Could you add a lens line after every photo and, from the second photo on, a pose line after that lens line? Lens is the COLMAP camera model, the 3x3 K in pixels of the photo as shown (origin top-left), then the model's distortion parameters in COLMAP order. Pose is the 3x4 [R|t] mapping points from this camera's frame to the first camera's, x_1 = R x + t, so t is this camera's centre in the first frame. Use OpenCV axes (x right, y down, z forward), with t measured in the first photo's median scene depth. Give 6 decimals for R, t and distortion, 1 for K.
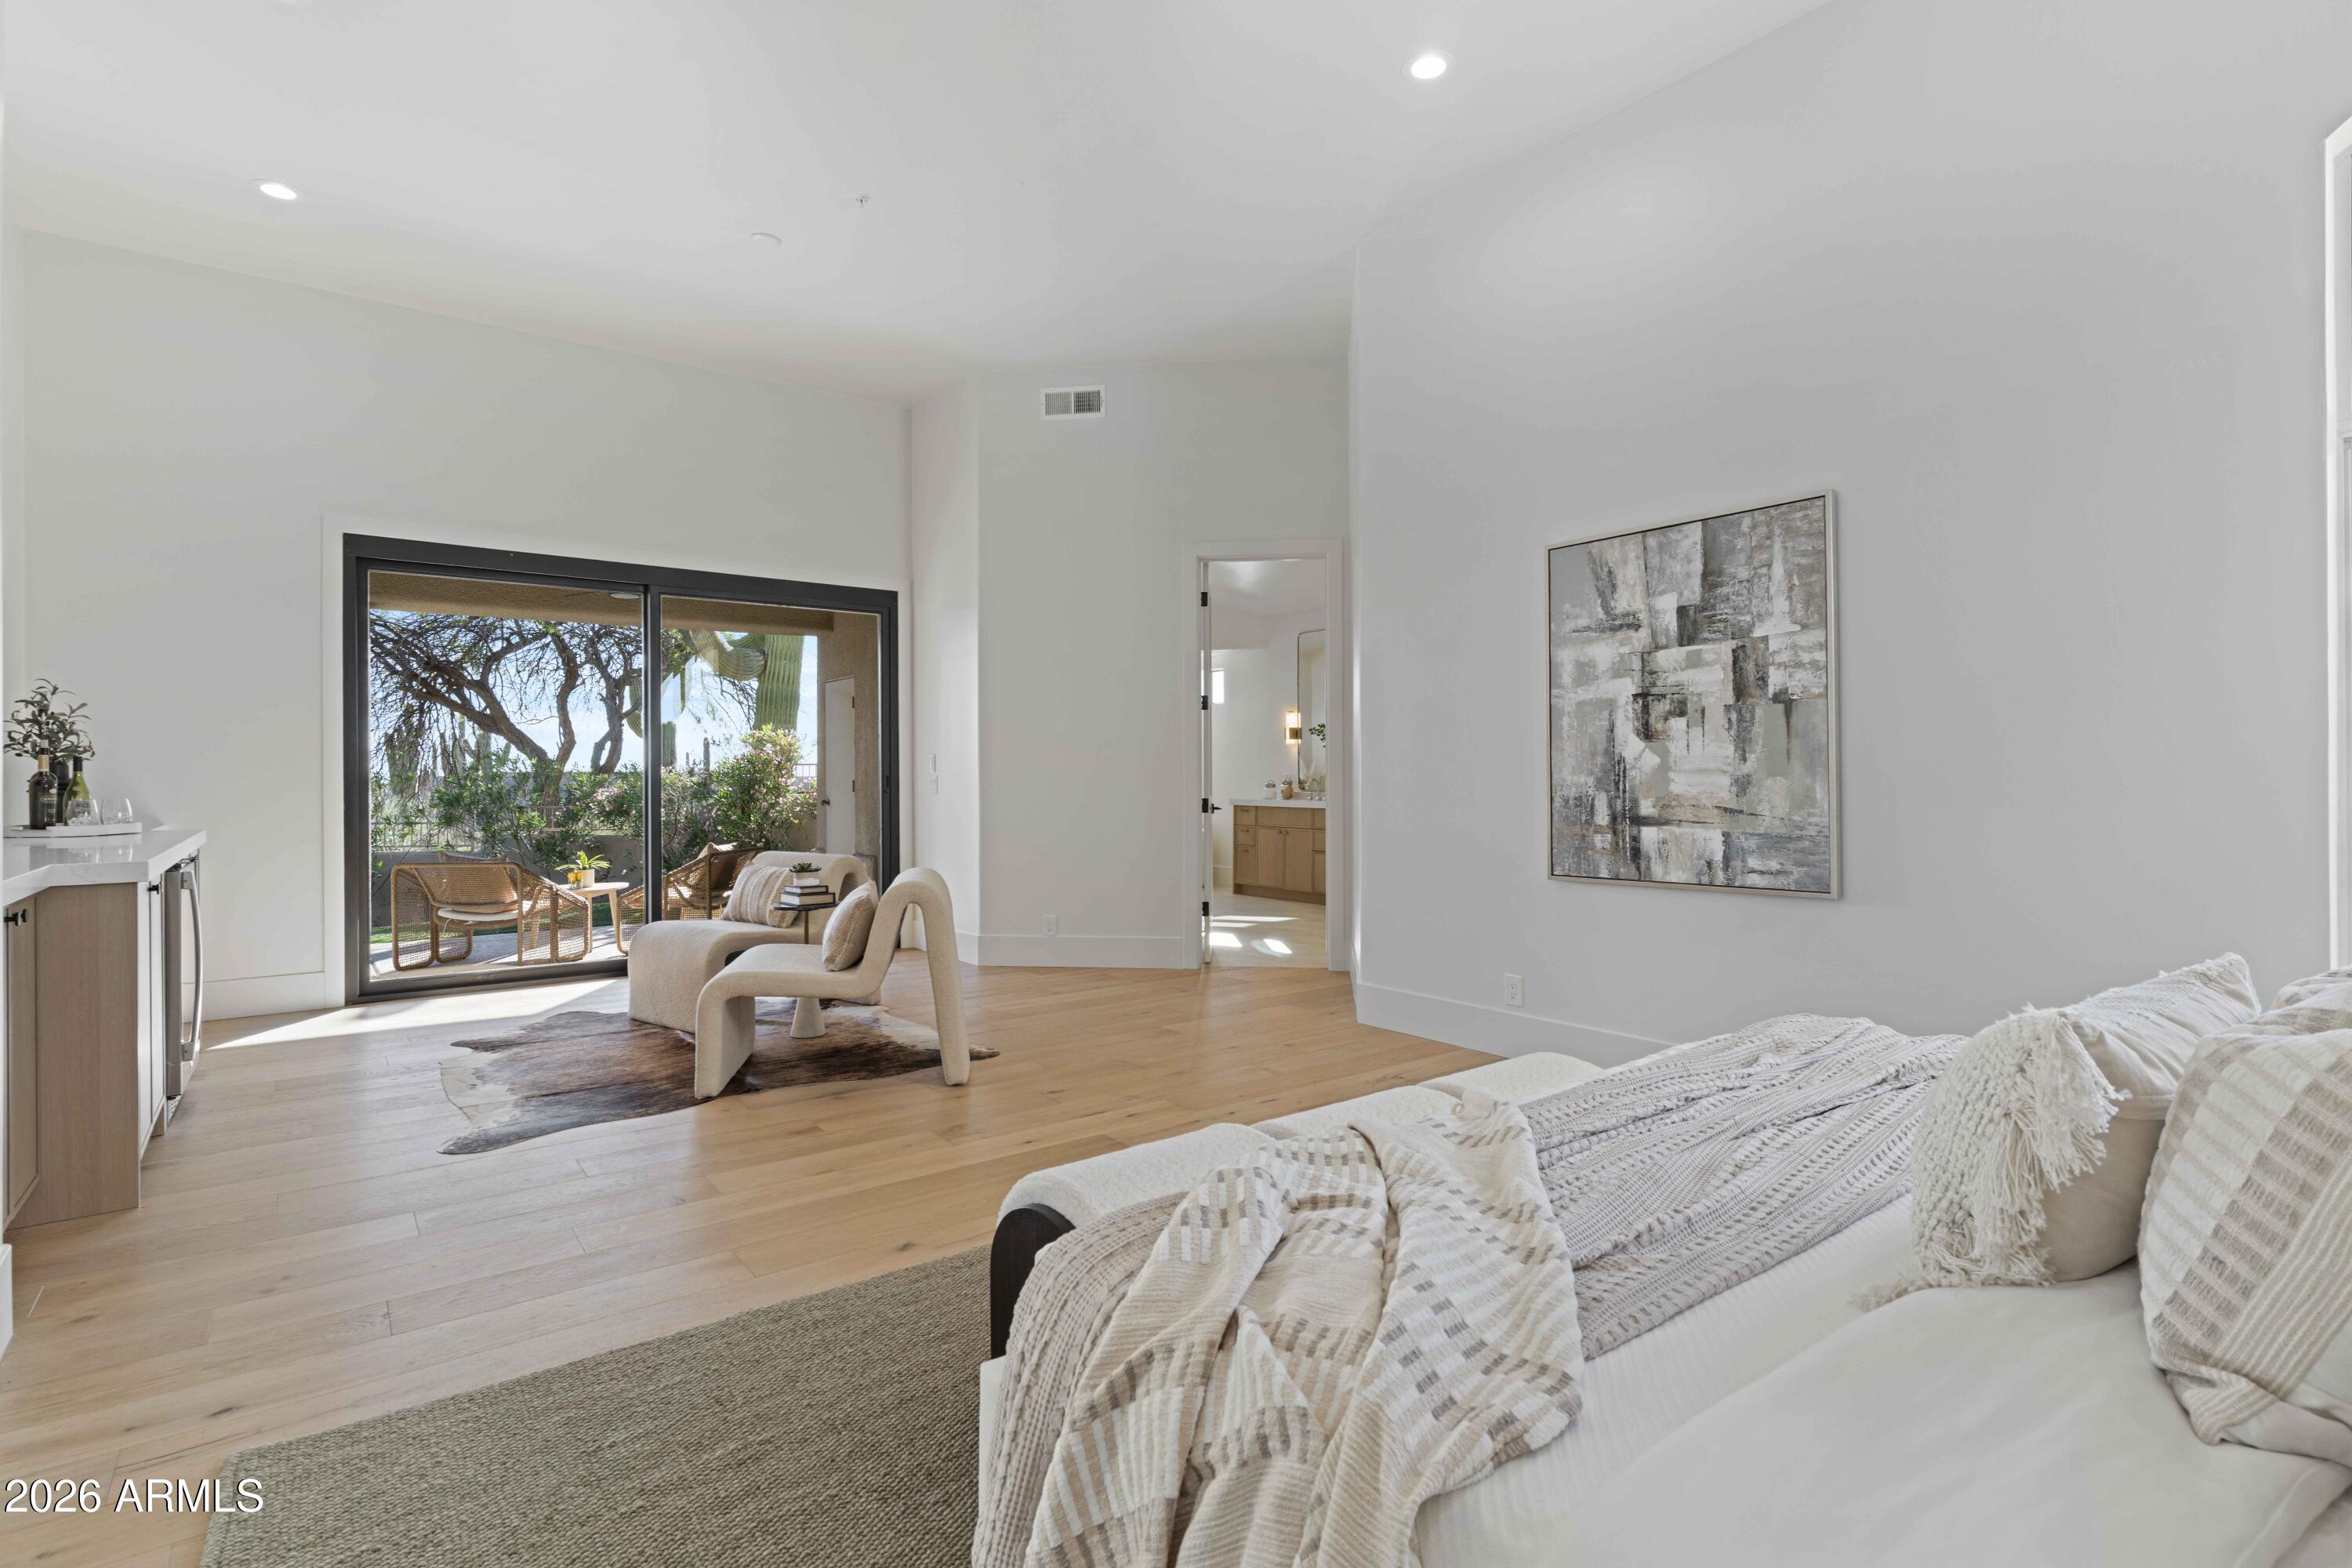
lens RADIAL K [[1156.5, 0, 1179.8], [0, 1156.5, 782.4], [0, 0, 1]] dist [0.004562, 0.000411]
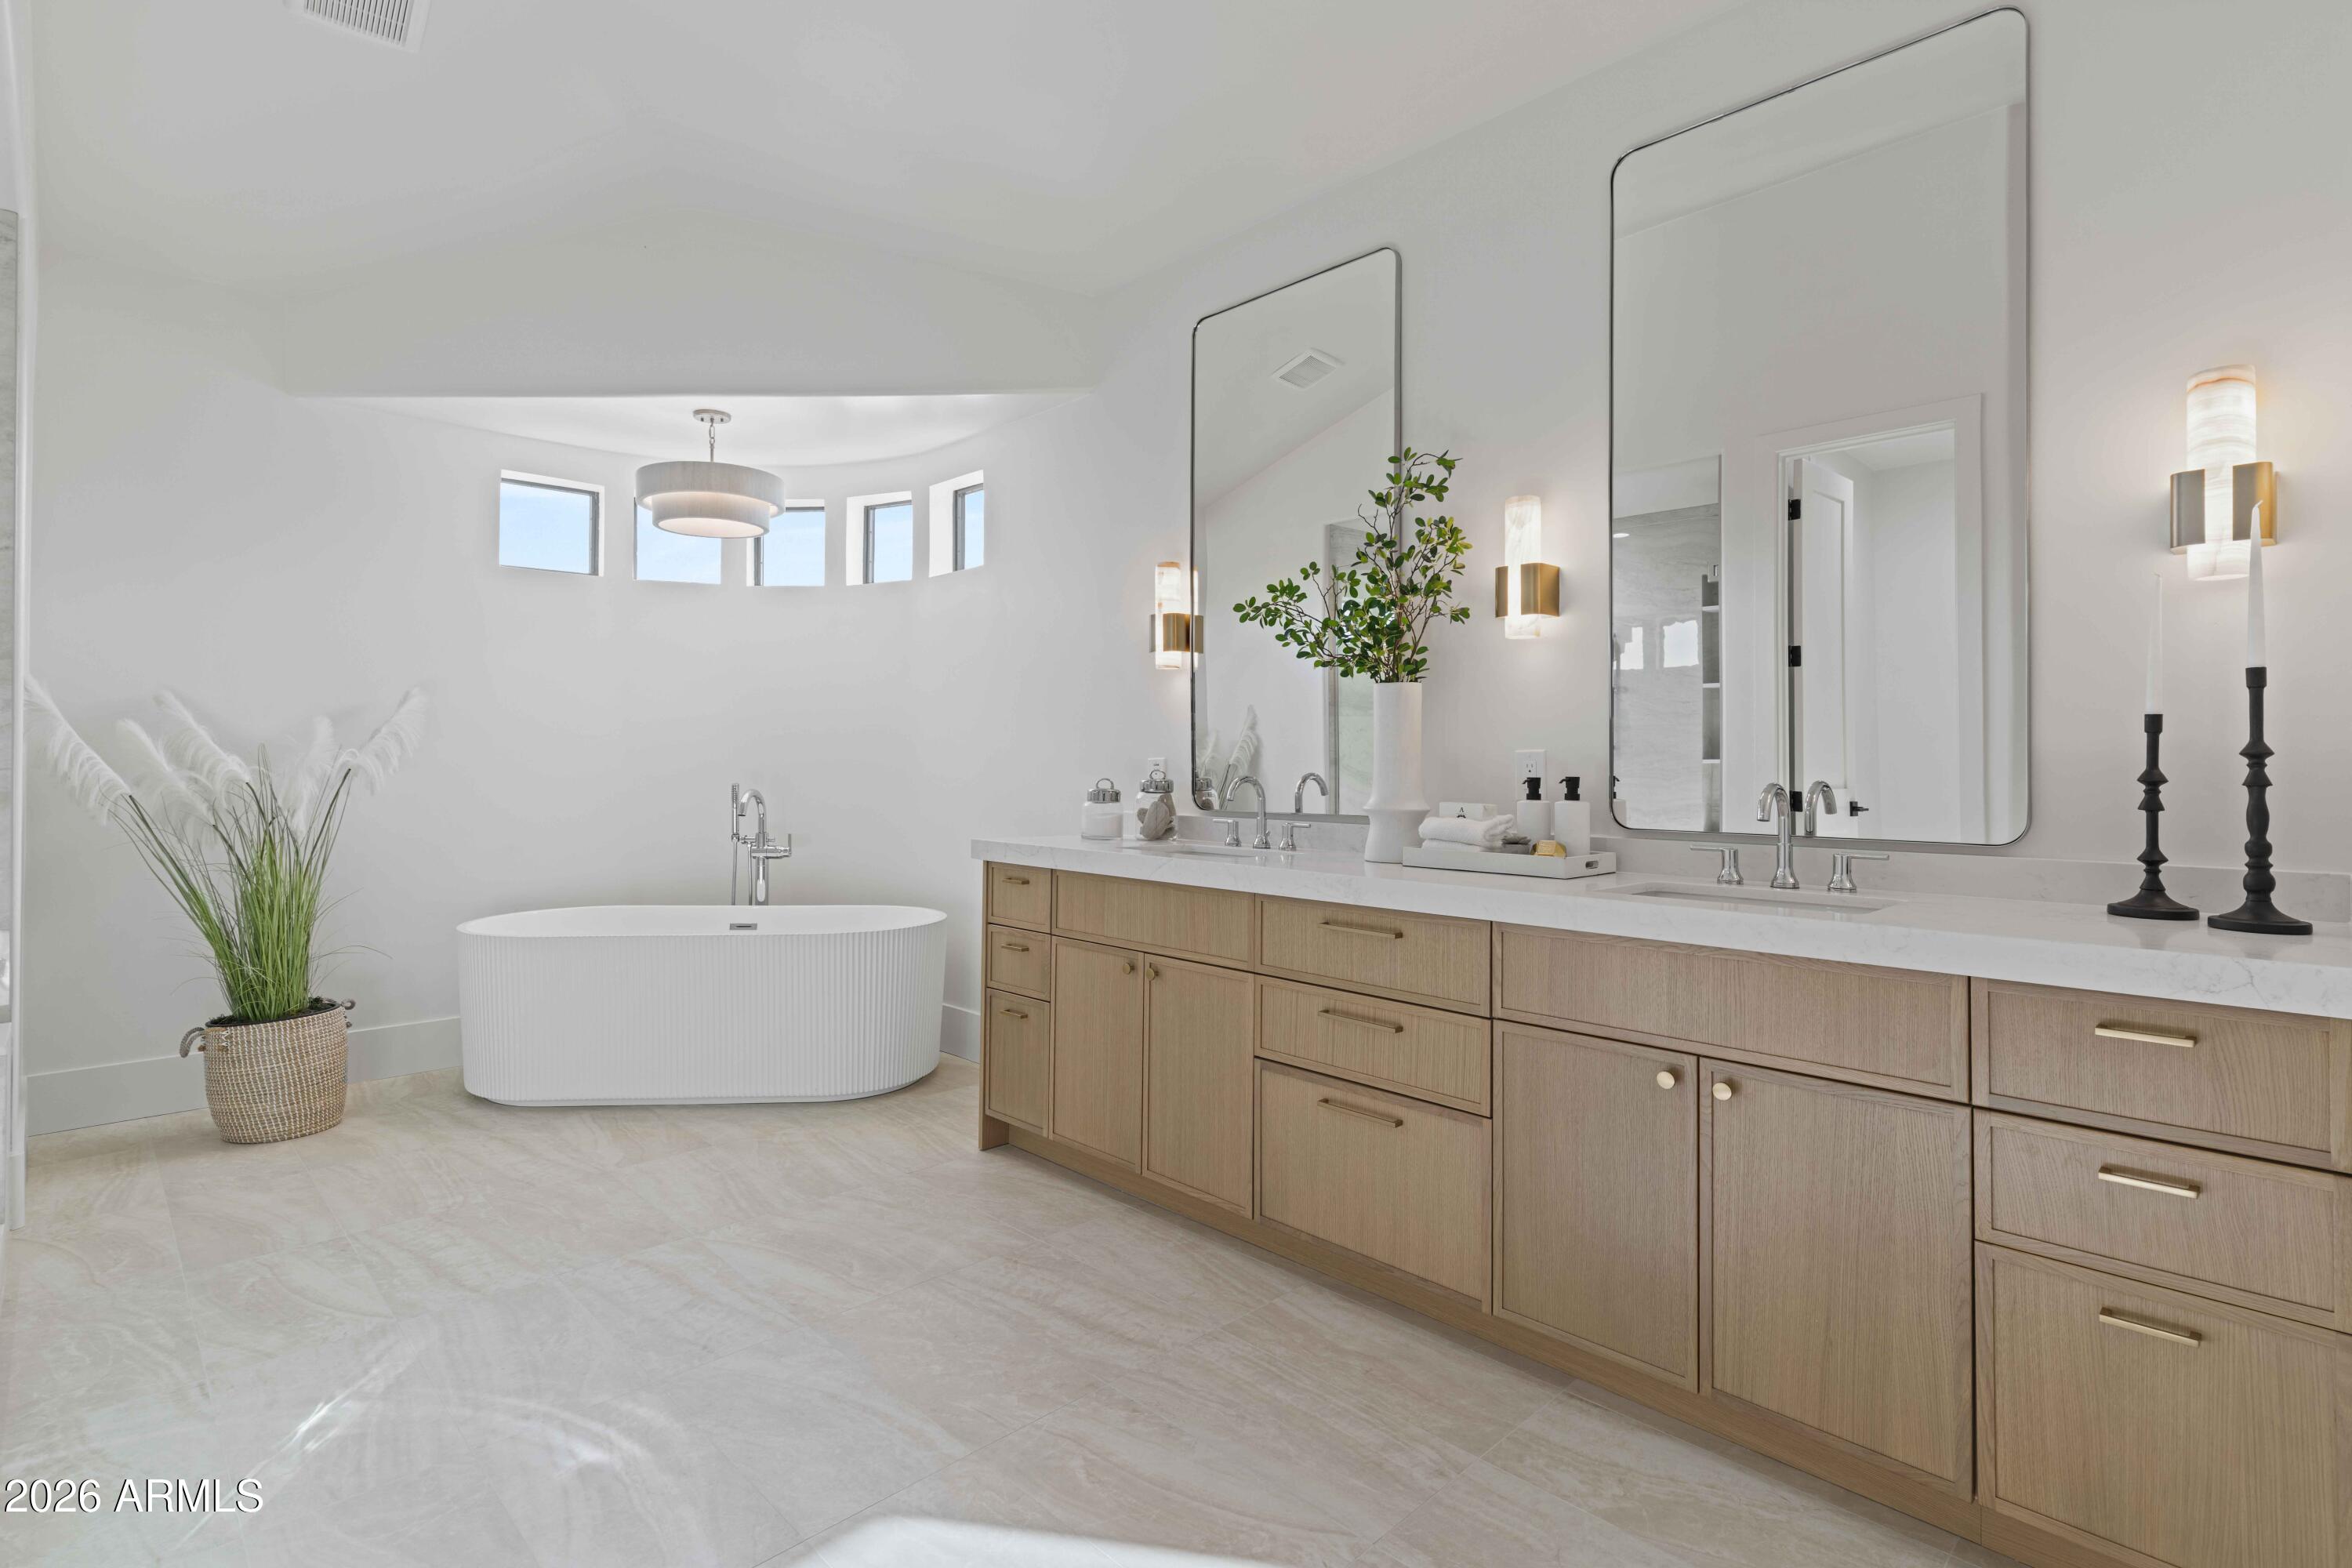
lens RADIAL K [[1156.5, 0, 1173.6], [0, 1156.5, 771.7], [0, 0, 1]] dist [0.004562, 0.000411]
pose [[0.993868, 0.002478, 0.110544, 0.063624], [-0.002437, 0.999997, -0.000511, -0.003935], [-0.110545, 0.000238, 0.993871, 0.696326]]
